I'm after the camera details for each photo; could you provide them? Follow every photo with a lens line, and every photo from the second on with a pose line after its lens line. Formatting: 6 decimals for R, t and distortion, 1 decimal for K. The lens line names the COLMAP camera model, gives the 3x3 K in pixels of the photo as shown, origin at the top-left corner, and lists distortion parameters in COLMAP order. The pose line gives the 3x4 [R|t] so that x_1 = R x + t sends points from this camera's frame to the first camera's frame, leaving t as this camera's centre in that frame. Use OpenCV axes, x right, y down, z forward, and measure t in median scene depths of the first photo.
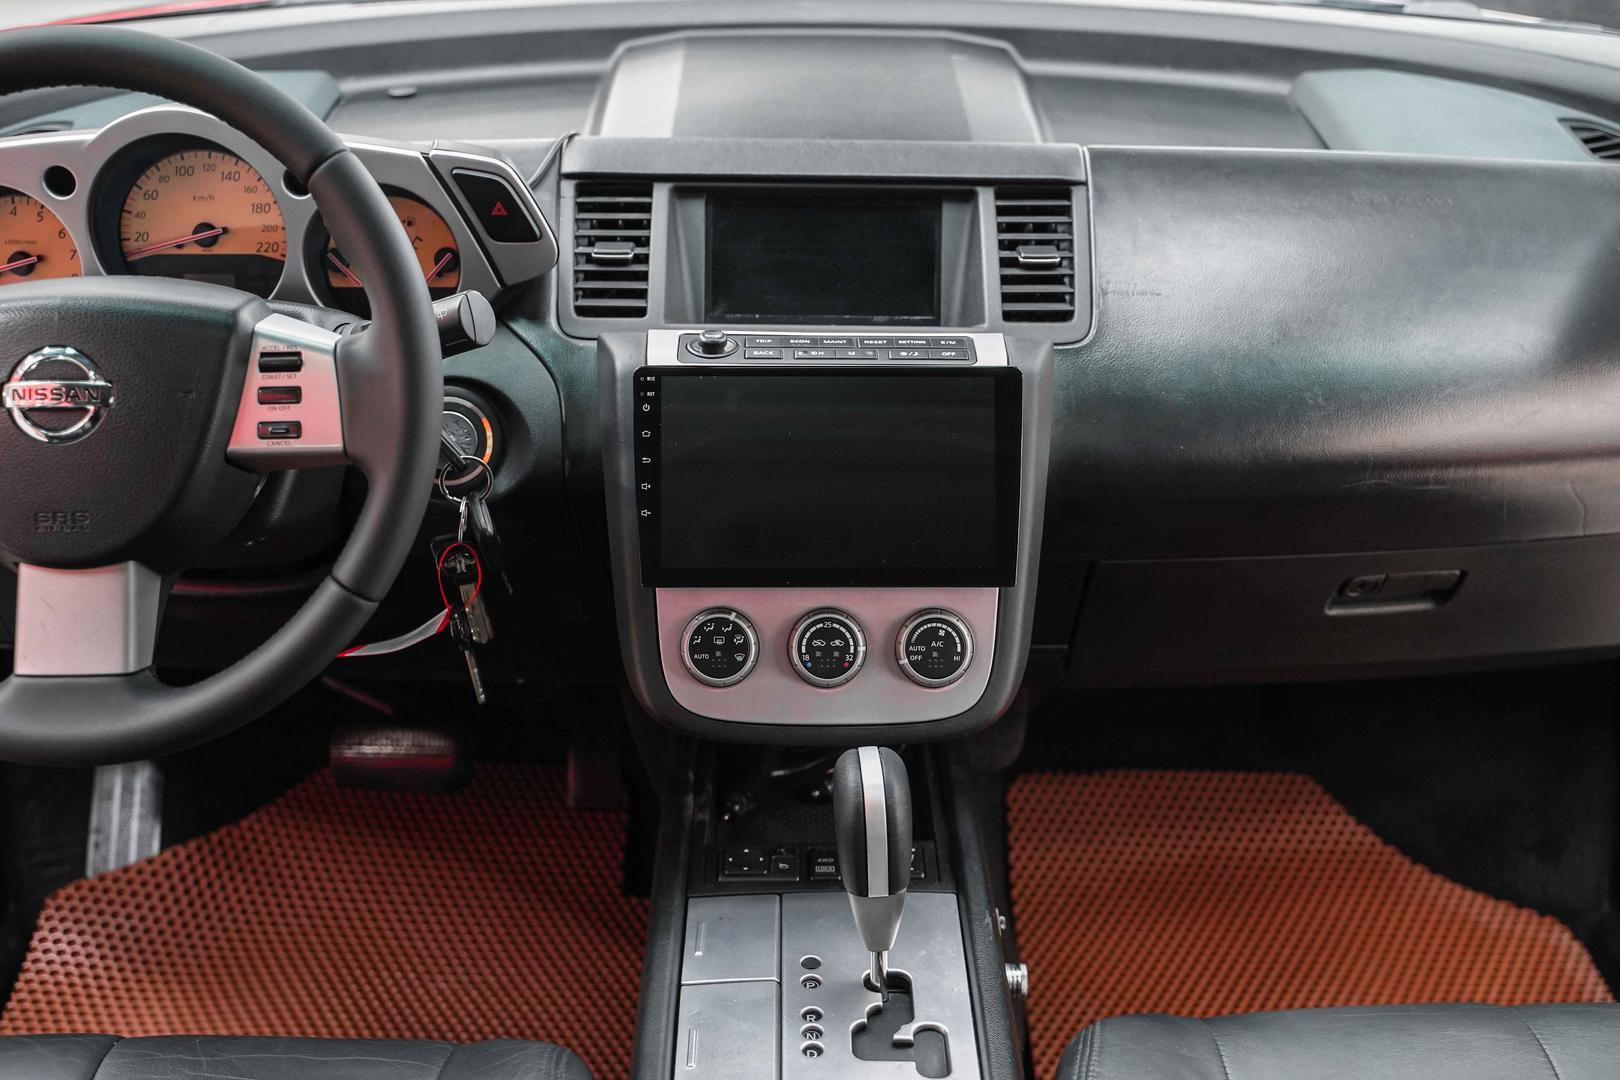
lens RADIAL K [[1940.8, 0, 810.7], [0, 1940.8, 532.3], [0, 0, 1]] dist [0.016076, -0.005722]
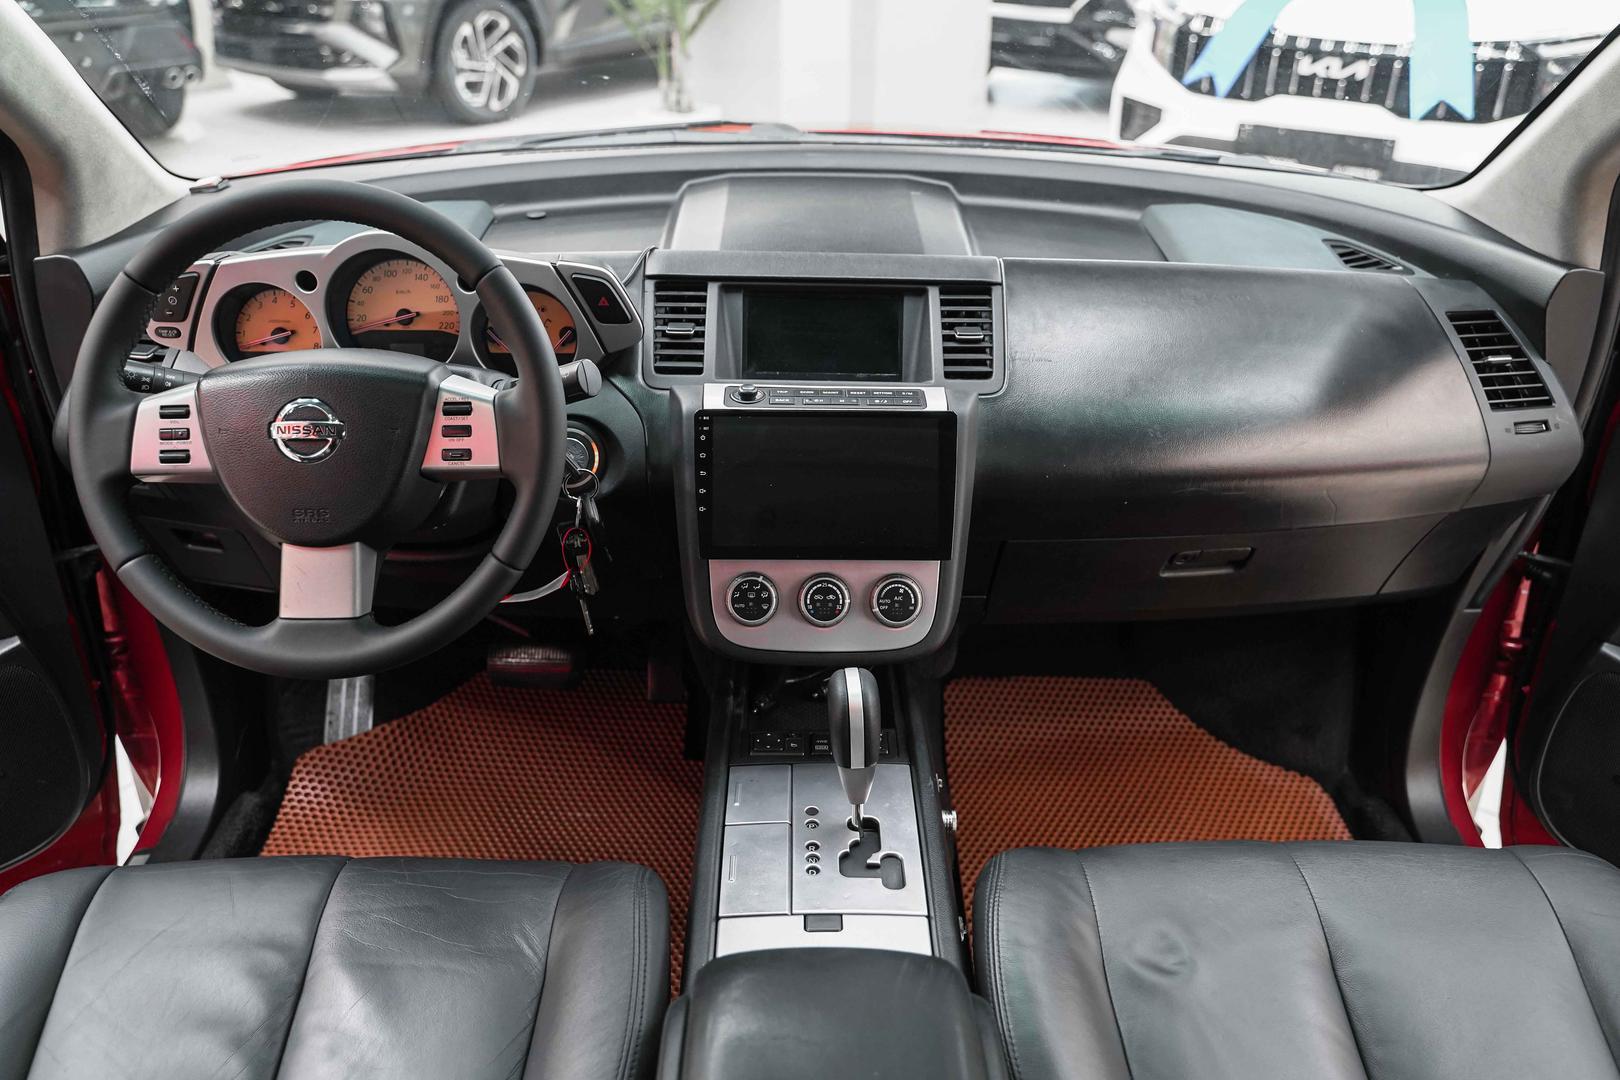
lens RADIAL K [[1328.1, 0, 810.0], [0, 1328.1, 540.0], [0, 0, 1]] dist [0.000116, 0.000995]
pose [[0.999982, 0.005974, 0.000010, -0.002416], [-0.005972, 0.999528, 0.030126, -0.015861], [0.000170, -0.030125, 0.999546, -0.012767]]
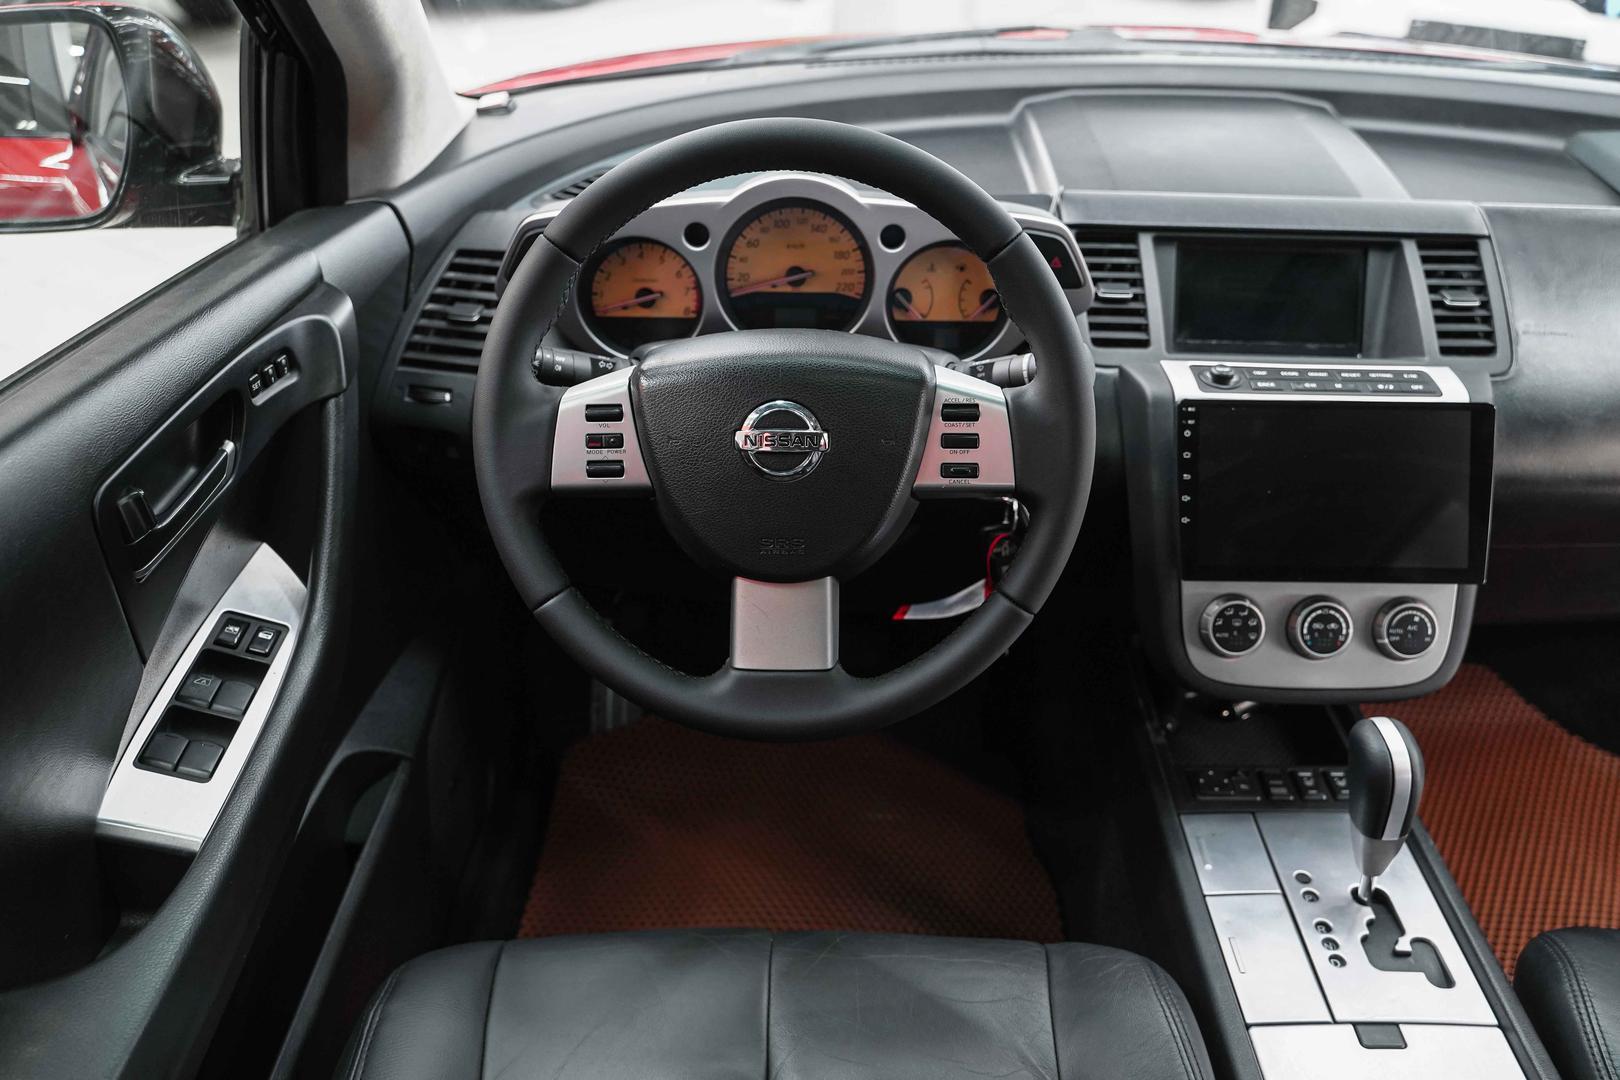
lens RADIAL K [[1315.4, 0, 818.6], [0, 1315.4, 535.7], [0, 0, 1]] dist [-0.006731, -0.005820]
pose [[0.999787, 0.015243, -0.013904, -0.279603], [-0.013668, 0.994156, 0.107086, -0.078723], [0.015455, -0.106873, 0.994153, 0.157281]]
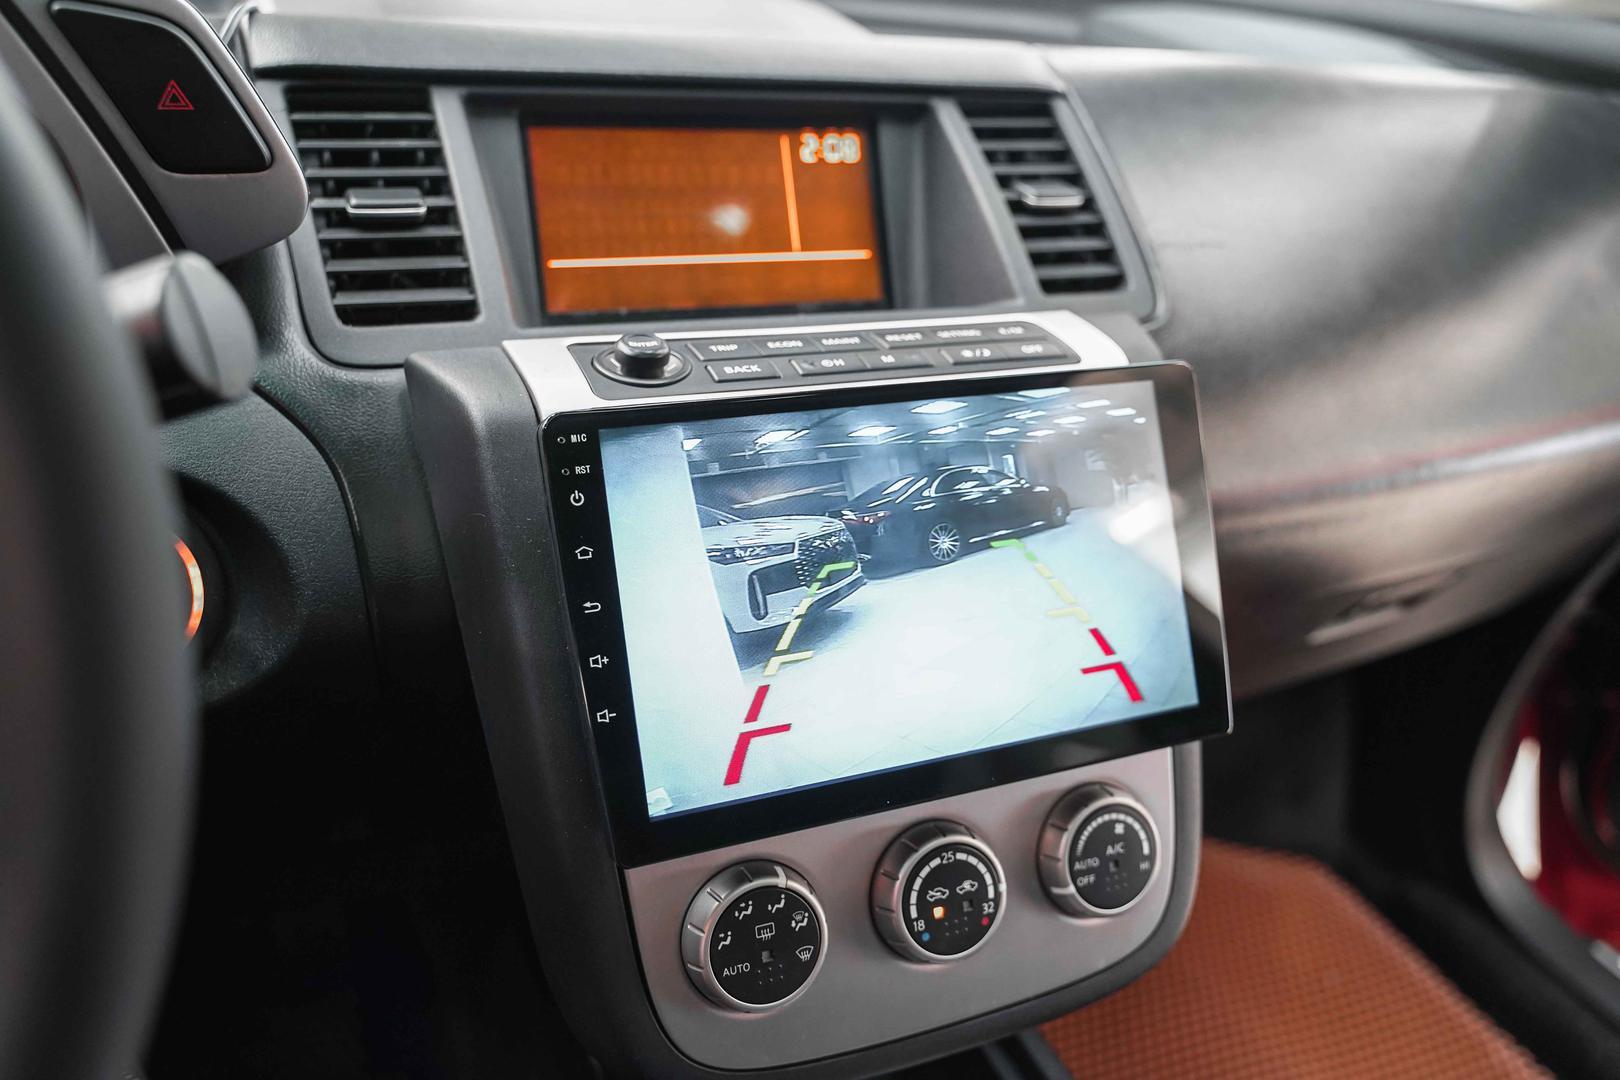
lens RADIAL K [[1315.4, 0, 818.6], [0, 1315.4, 535.7], [0, 0, 1]] dist [-0.006731, -0.005820]
pose [[0.921307, -0.117606, 0.370625, -0.139843], [0.101661, 0.992864, 0.062341, -0.063911], [-0.375312, -0.019757, 0.926688, 0.621466]]
